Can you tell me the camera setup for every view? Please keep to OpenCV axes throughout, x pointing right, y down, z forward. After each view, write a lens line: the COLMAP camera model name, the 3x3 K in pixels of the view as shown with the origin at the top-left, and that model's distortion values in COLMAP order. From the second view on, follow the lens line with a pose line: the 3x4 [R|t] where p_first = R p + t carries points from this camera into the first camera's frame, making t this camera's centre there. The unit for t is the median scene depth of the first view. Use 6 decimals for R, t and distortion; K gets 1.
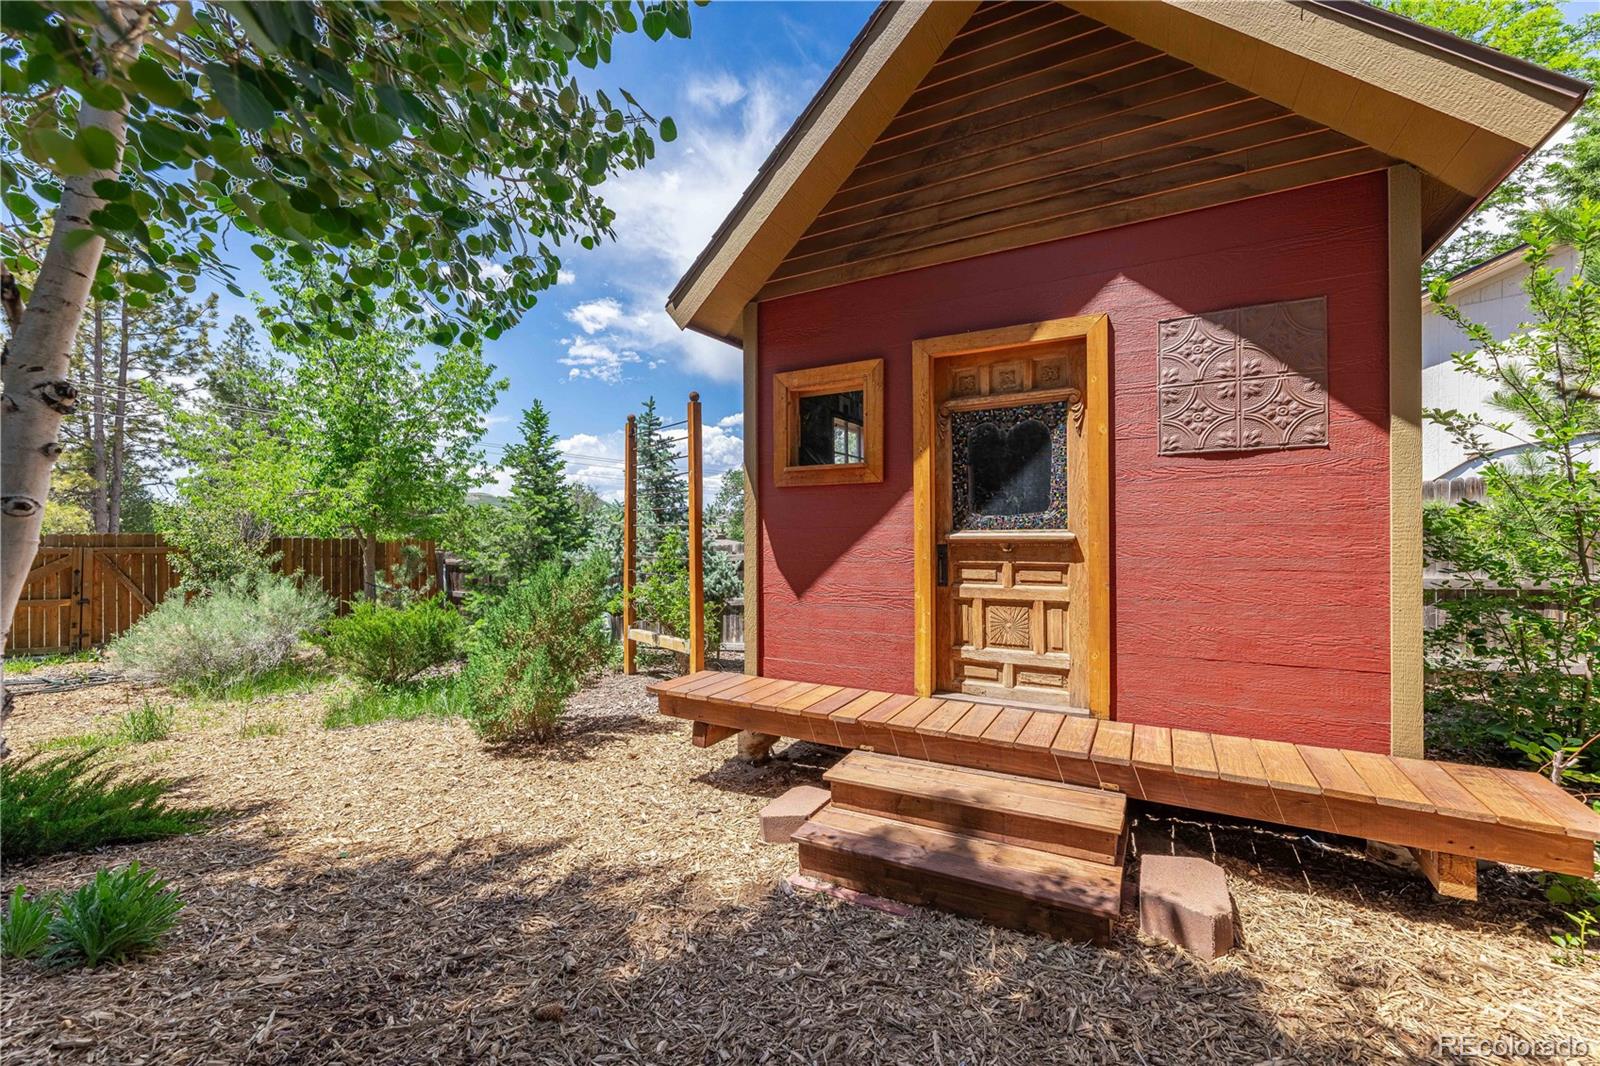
lens RADIAL K [[650.5, 0, 799.7], [0, 650.5, 526.2], [0, 0, 1]] dist [-0.002021, -0.000311]
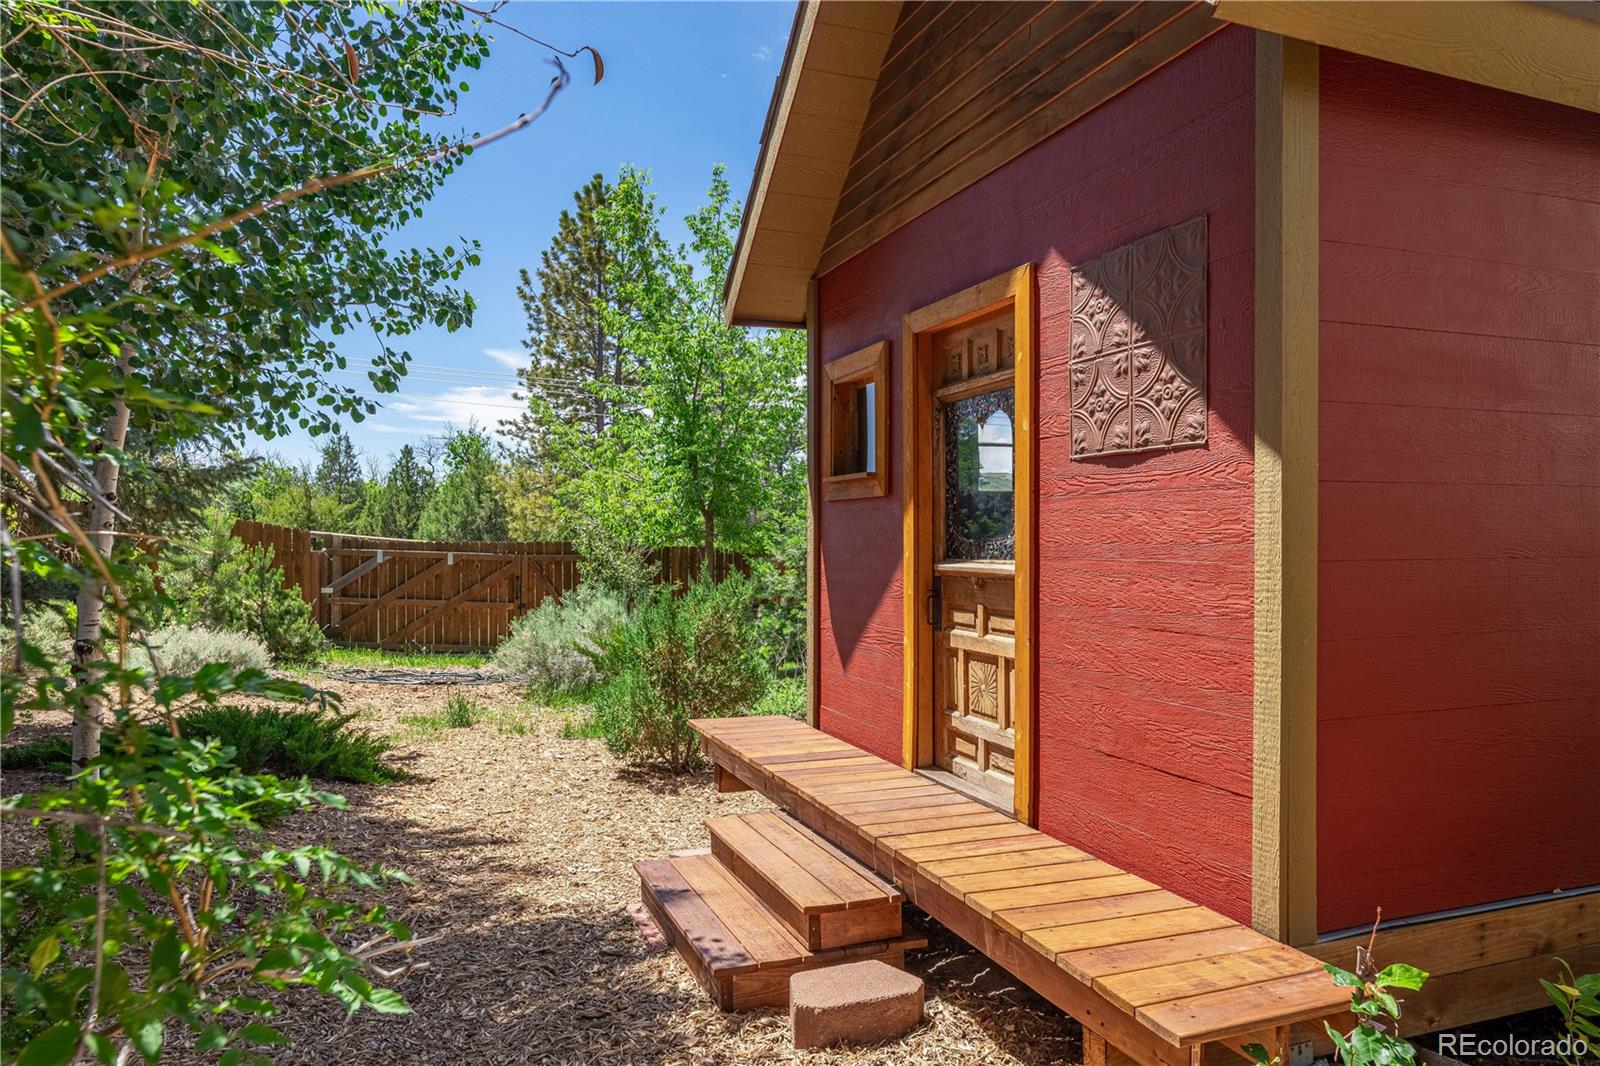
lens RADIAL K [[1062.0, 0, 802.1], [0, 1062.0, 538.4], [0, 0, 1]] dist [-0.005828, 0.000420]
pose [[0.766222, 0.005588, -0.642552, 0.956612], [0.002205, 0.999933, 0.011325, -0.033570], [0.642572, -0.010095, 0.766158, -0.064586]]
